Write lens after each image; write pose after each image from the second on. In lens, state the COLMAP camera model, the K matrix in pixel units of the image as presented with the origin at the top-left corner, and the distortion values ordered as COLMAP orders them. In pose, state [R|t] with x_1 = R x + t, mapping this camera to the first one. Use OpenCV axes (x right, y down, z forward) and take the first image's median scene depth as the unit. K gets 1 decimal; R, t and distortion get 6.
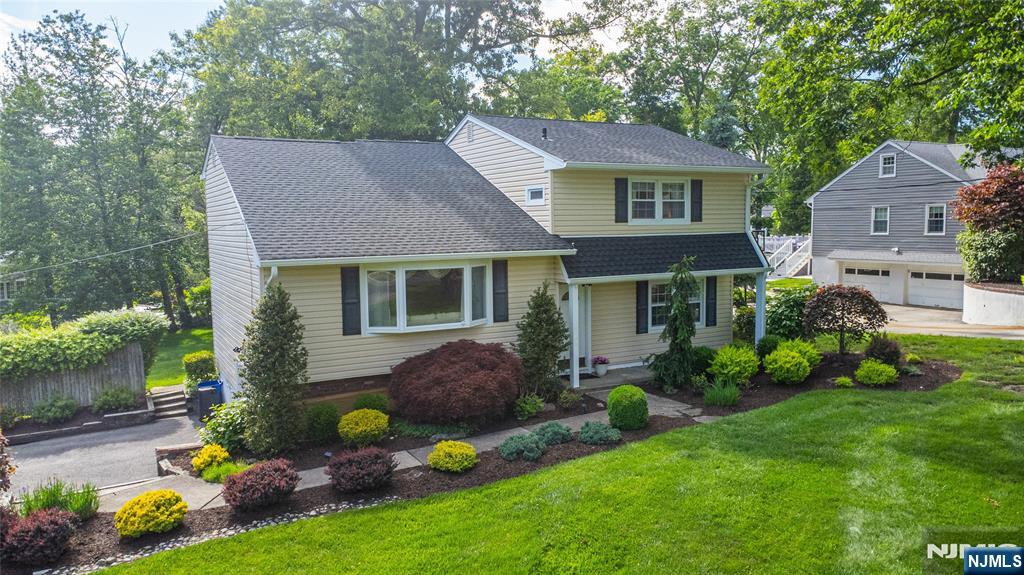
lens RADIAL K [[766.0, 0, 513.9], [0, 766.0, 281.7], [0, 0, 1]] dist [0.004027, 0.002176]
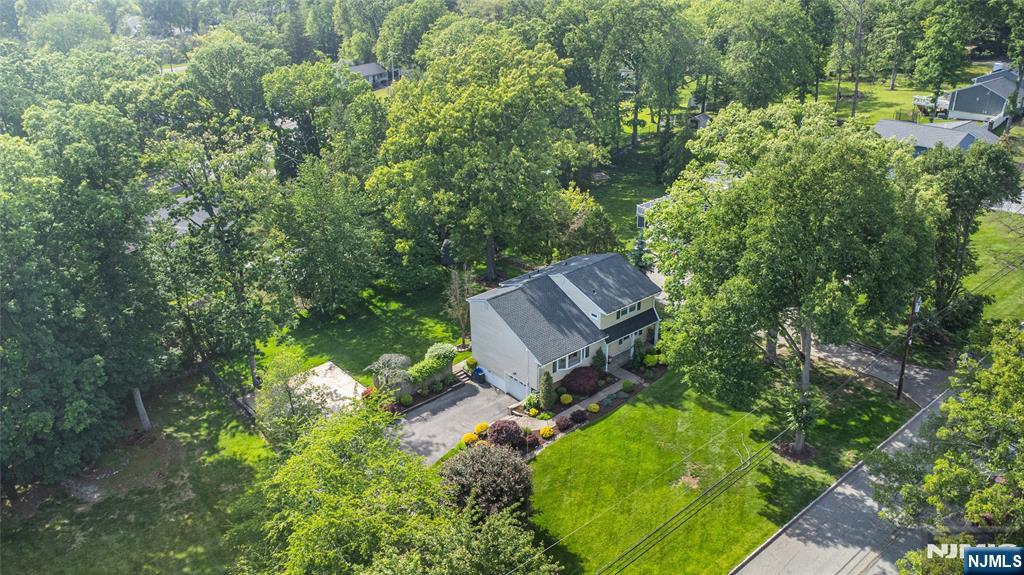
lens RADIAL K [[766.0, 0, 513.9], [0, 766.0, 281.7], [0, 0, 1]] dist [0.004027, 0.002176]
pose [[0.979660, -0.089020, 0.179836, -0.857969], [0.021469, 0.937565, 0.347147, -1.355429], [-0.199510, -0.336226, 0.920406, -1.834344]]
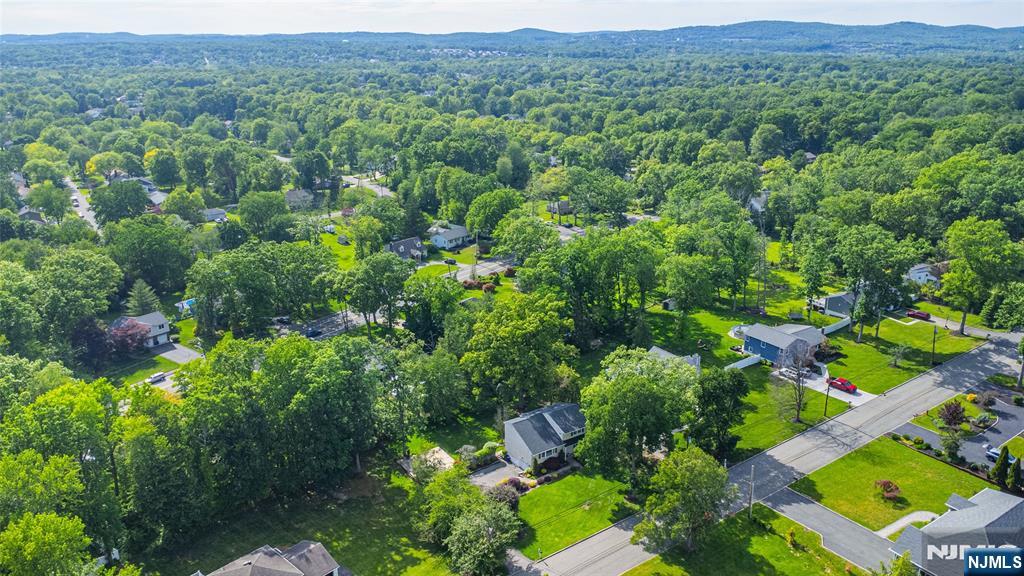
lens RADIAL K [[766.0, 0, 513.9], [0, 766.0, 282.2], [0, 0, 1]] dist [0.004027, 0.002176]
pose [[0.995501, -0.022437, 0.092057, -1.008003], [-0.000147, 0.971190, 0.238307, -3.125210], [-0.094751, -0.237249, 0.966817, -5.419032]]
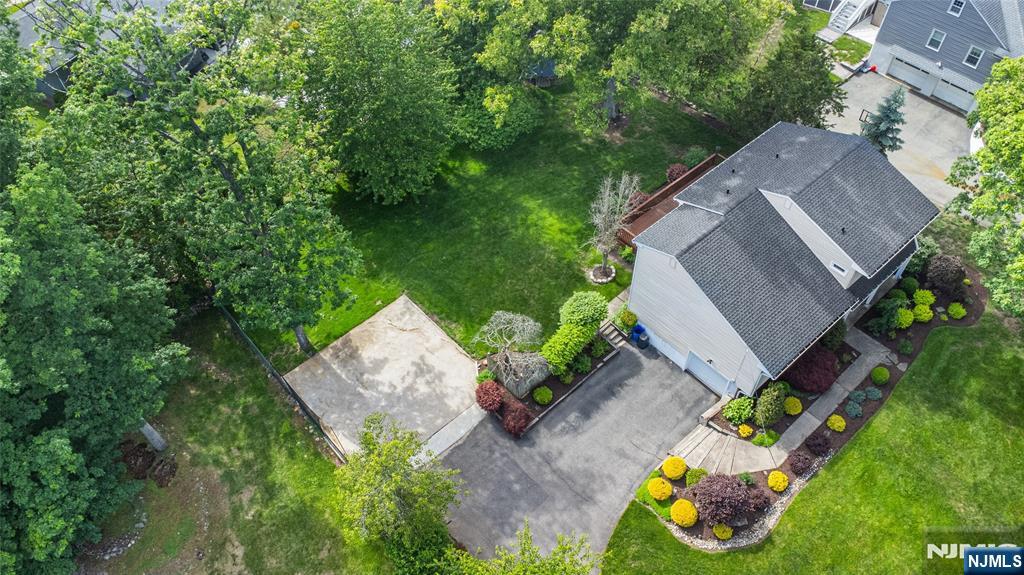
lens RADIAL K [[766.0, 0, 513.9], [0, 766.0, 281.7], [0, 0, 1]] dist [0.004027, 0.002176]
pose [[0.973108, -0.177993, 0.146216, -1.094834], [0.017695, 0.690644, 0.722979, -1.547840], [-0.229668, -0.700949, 0.675220, -0.196641]]
